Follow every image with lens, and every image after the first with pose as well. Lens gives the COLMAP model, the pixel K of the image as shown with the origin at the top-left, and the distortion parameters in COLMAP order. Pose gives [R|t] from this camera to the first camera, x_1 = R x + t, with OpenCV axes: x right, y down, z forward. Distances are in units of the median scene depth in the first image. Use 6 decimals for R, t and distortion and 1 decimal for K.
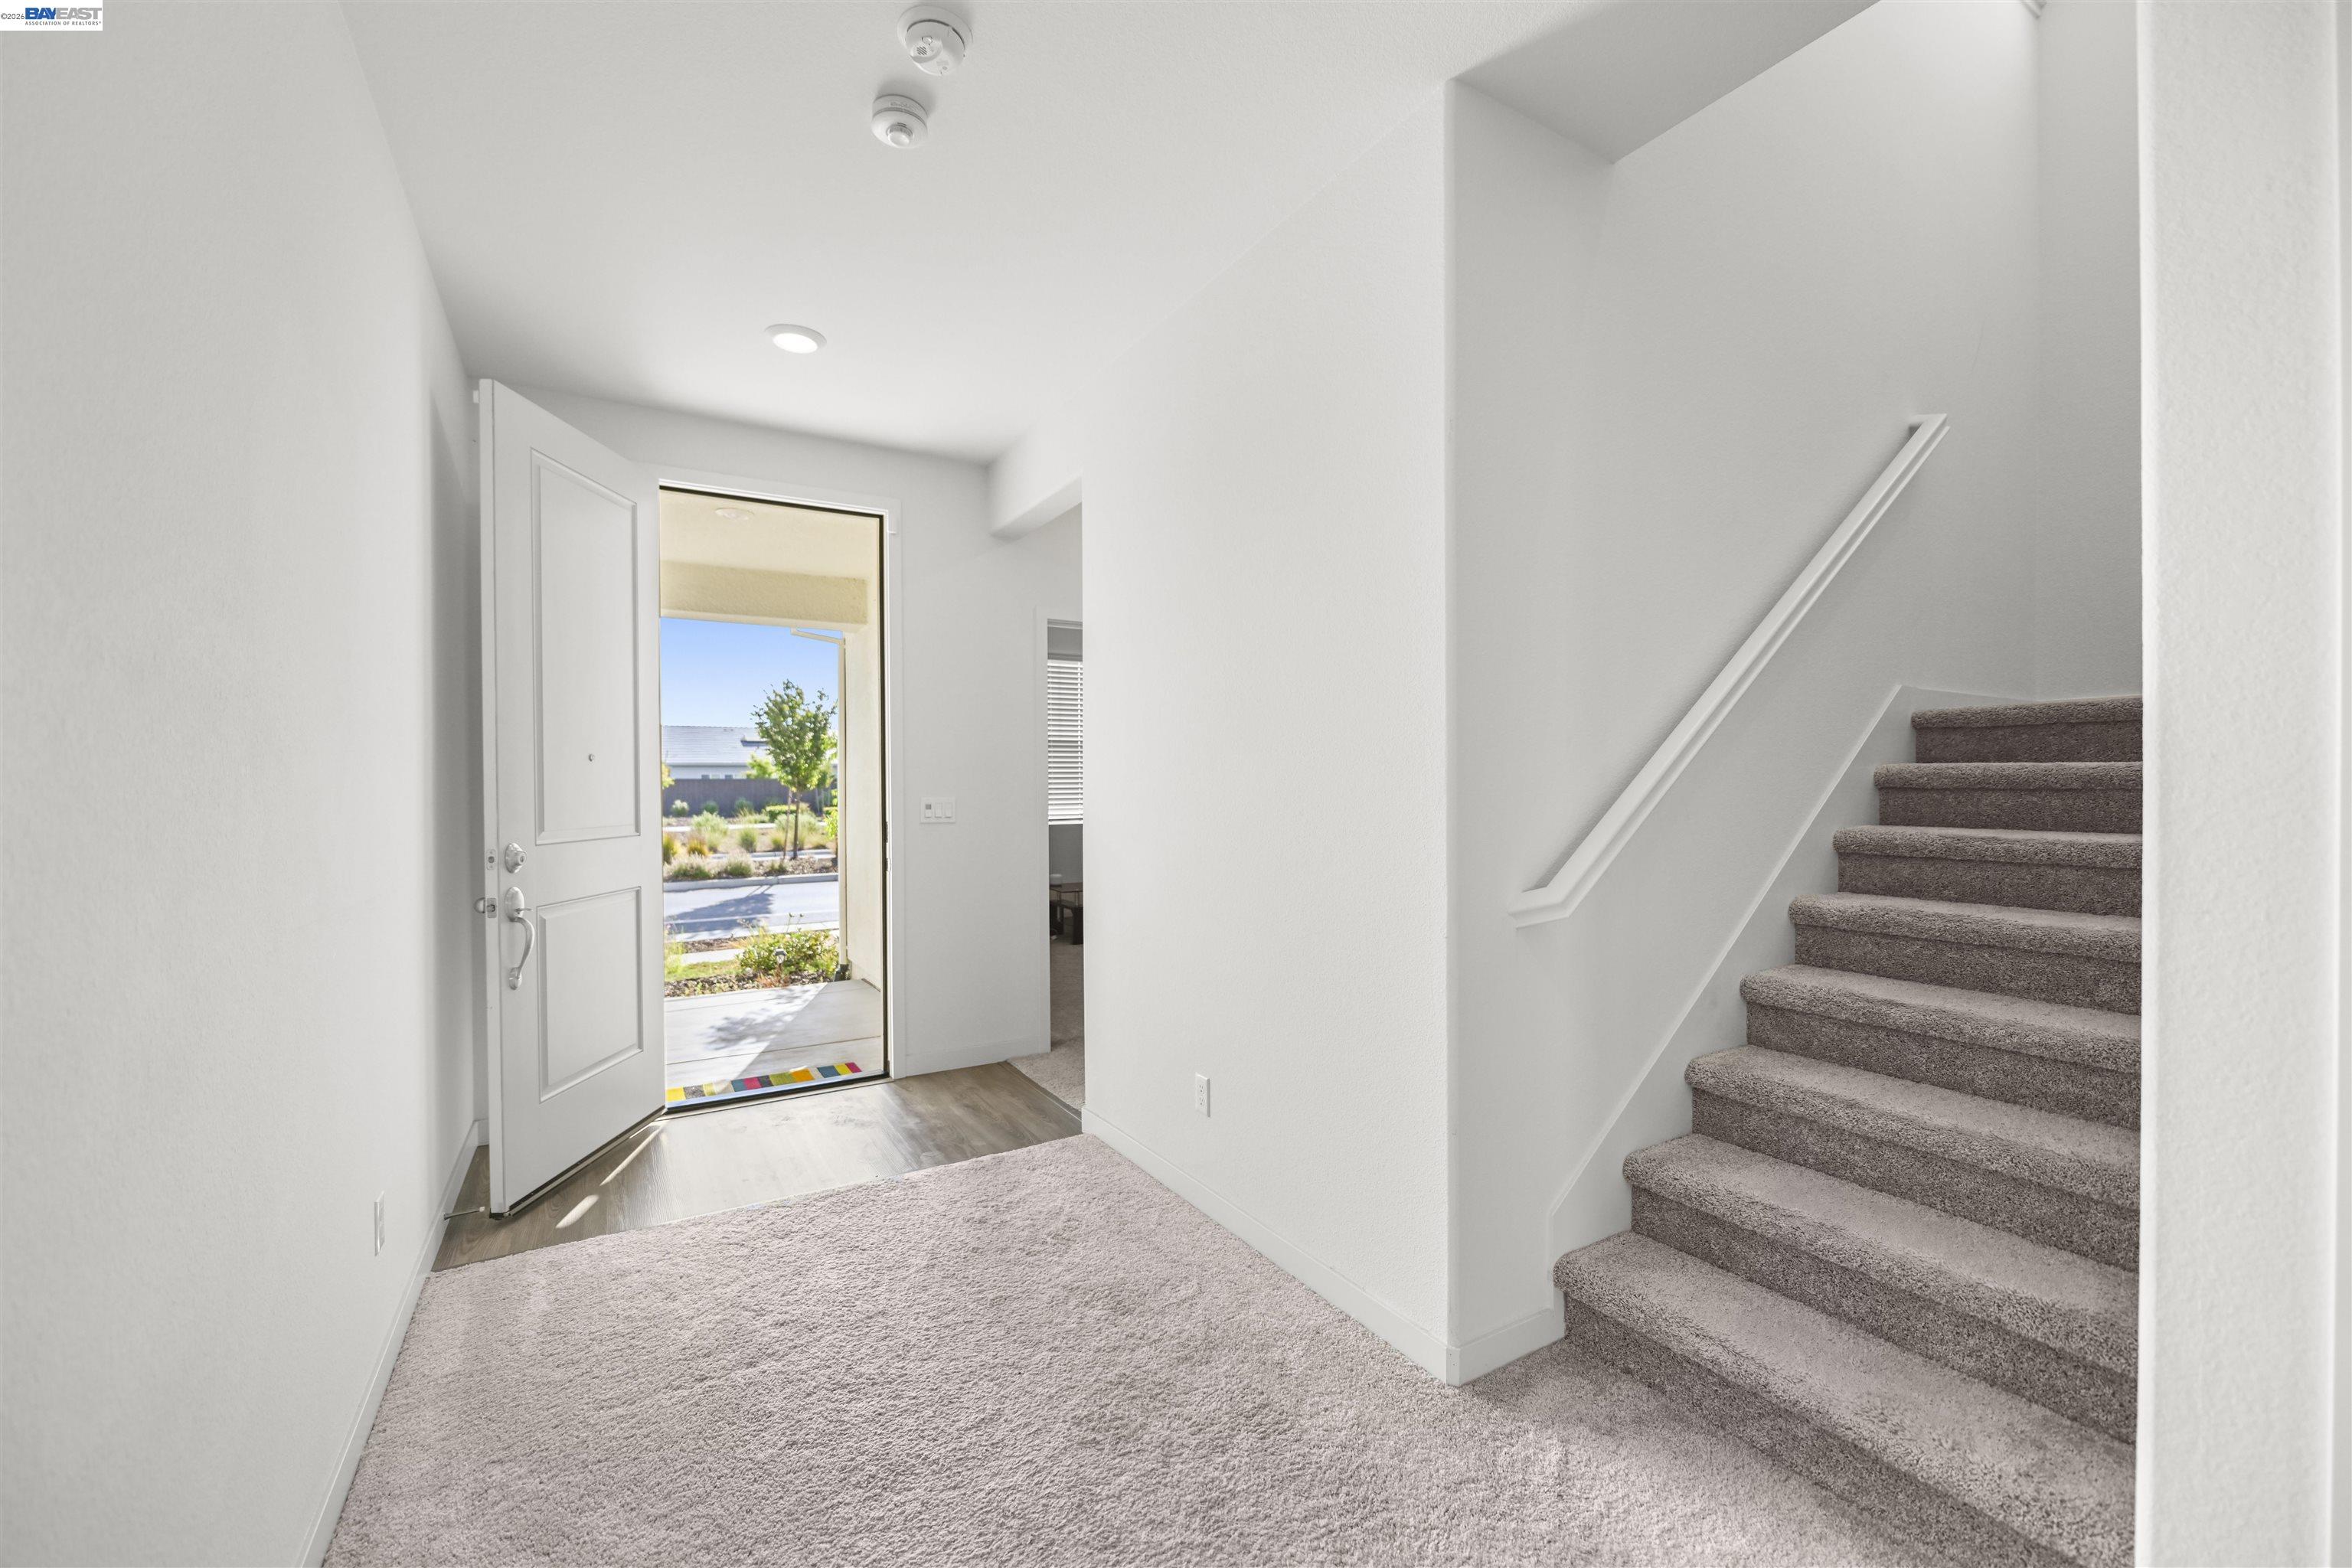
lens RADIAL K [[957.9, 0, 1180.9], [0, 957.9, 784.7], [0, 0, 1]] dist [-0.011448, 0.000484]
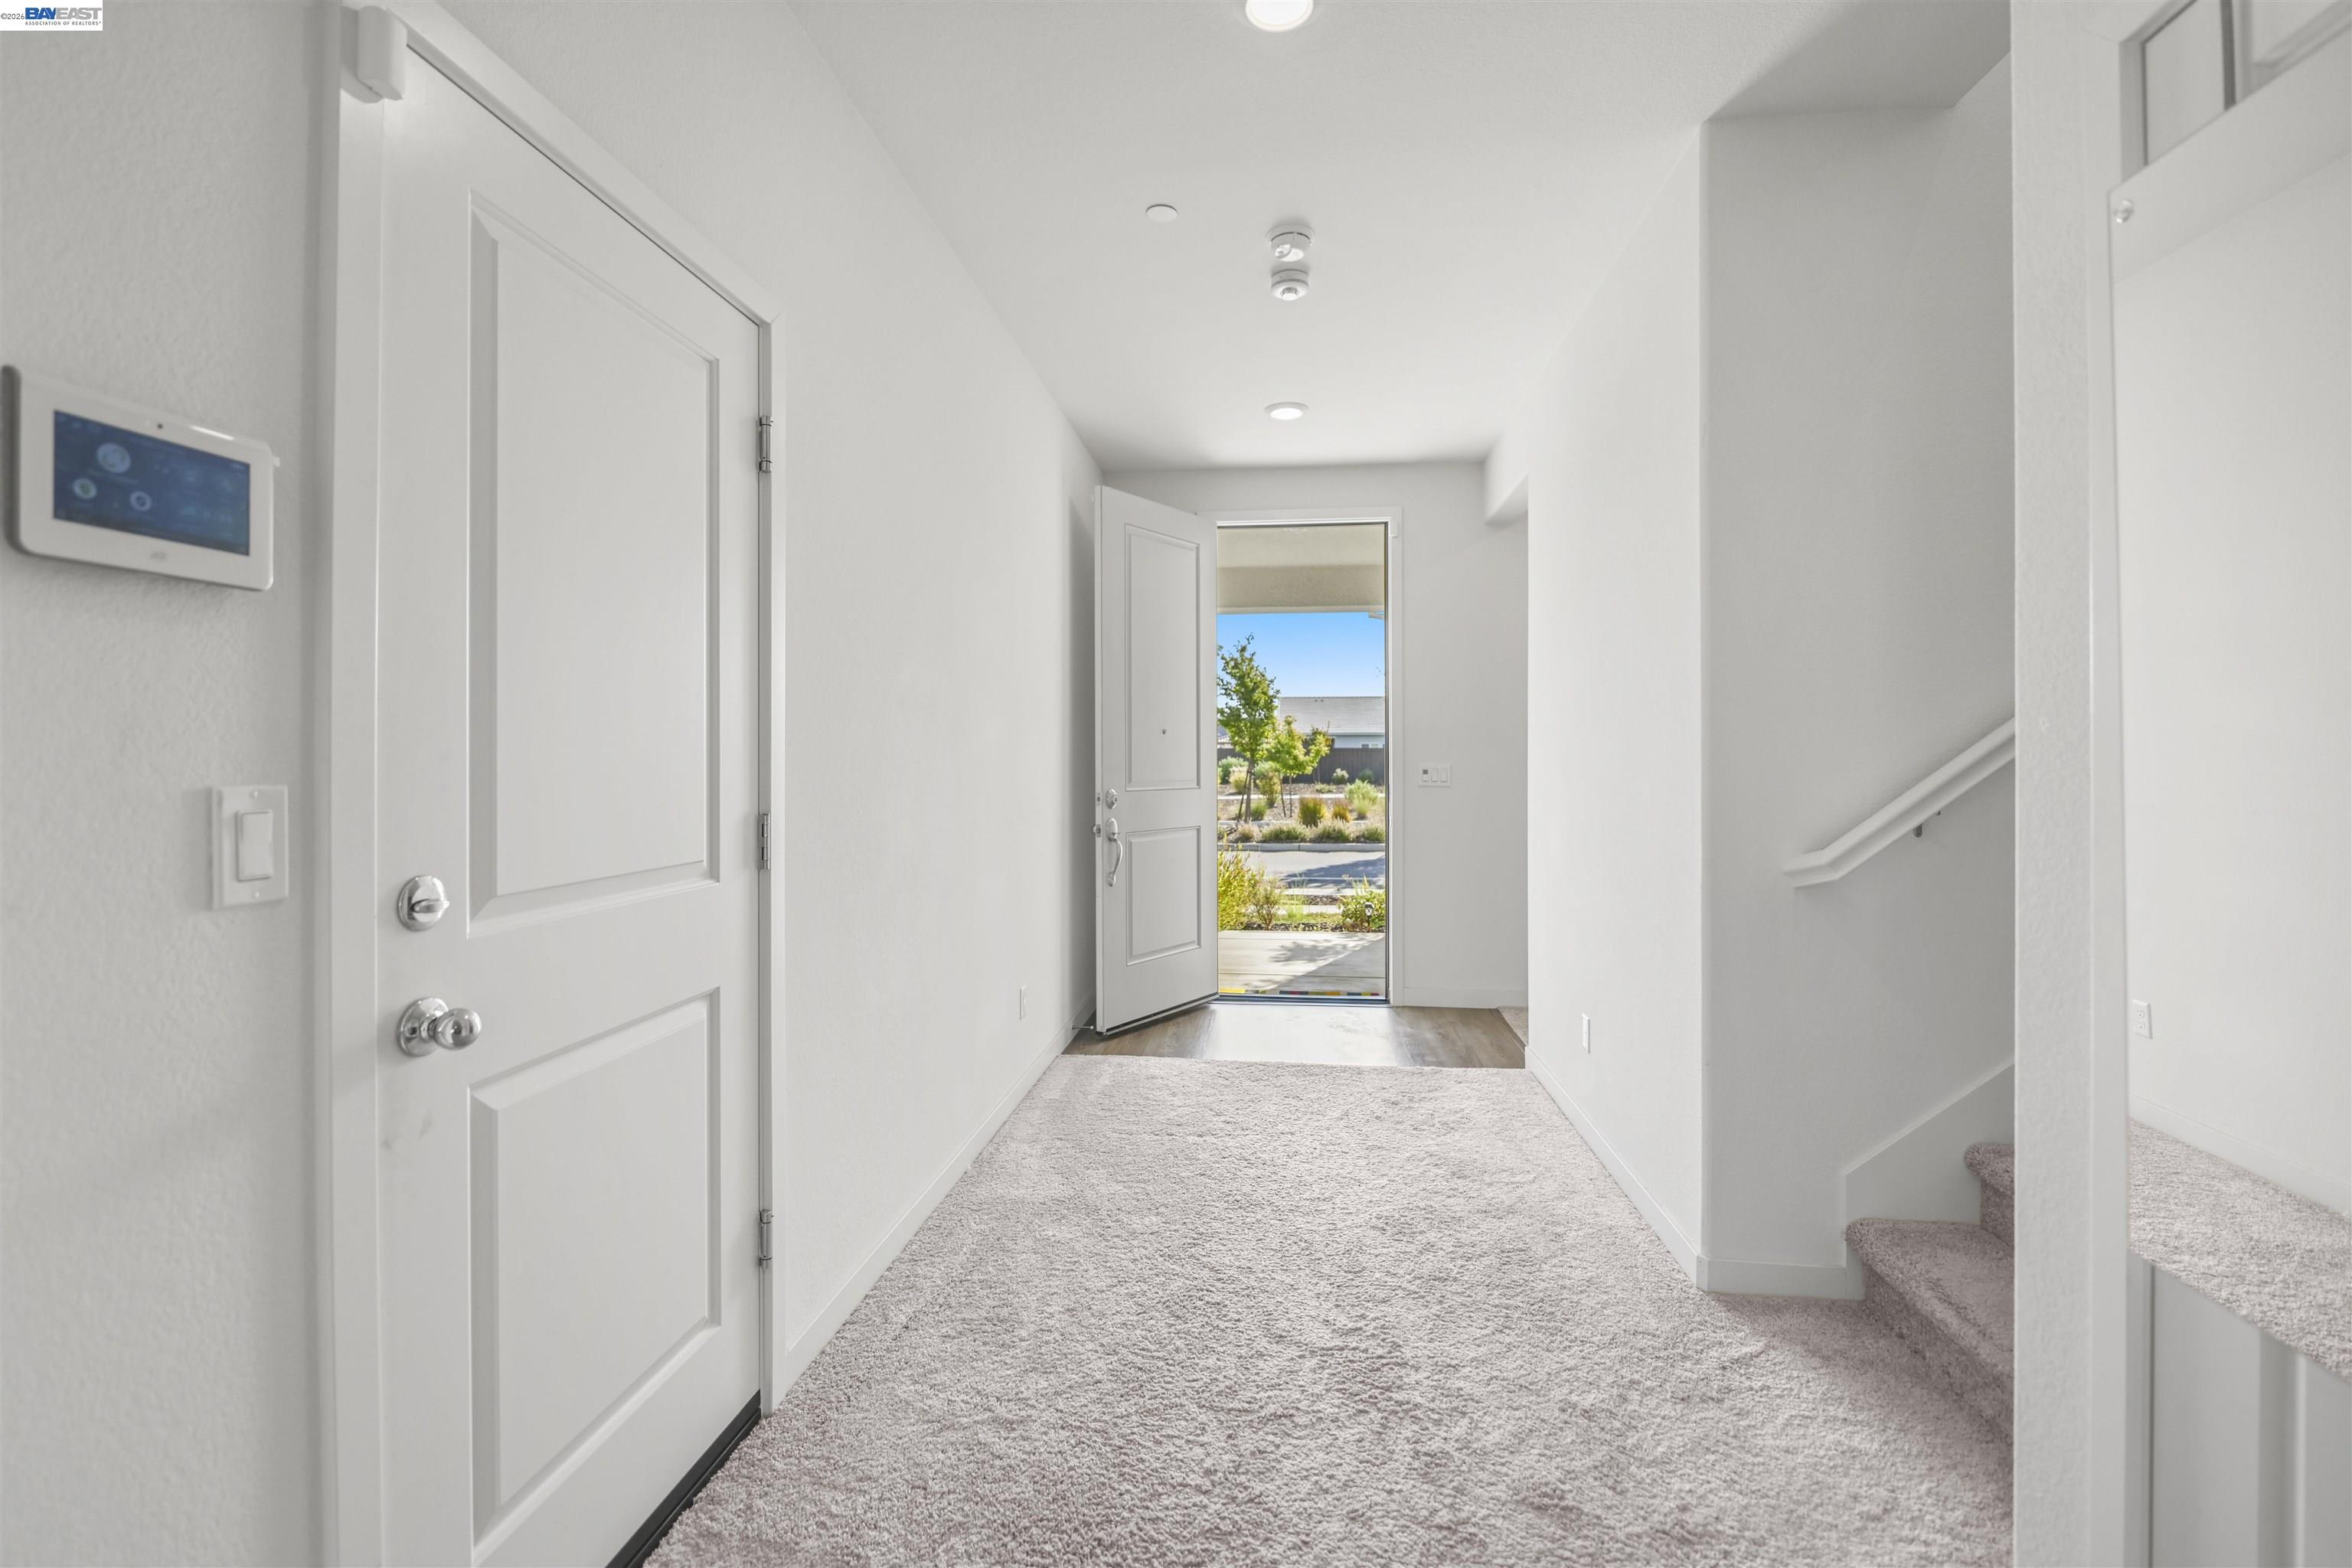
lens RADIAL K [[1042.4, 0, 1178.2], [0, 1042.4, 743.4], [0, 0, 1]] dist [-0.004346, -0.000532]
pose [[0.794443, -0.001419, -0.607336, 0.433371], [-0.005461, 0.999940, -0.009480, 0.004747], [0.607314, 0.010848, 0.794388, -0.278270]]
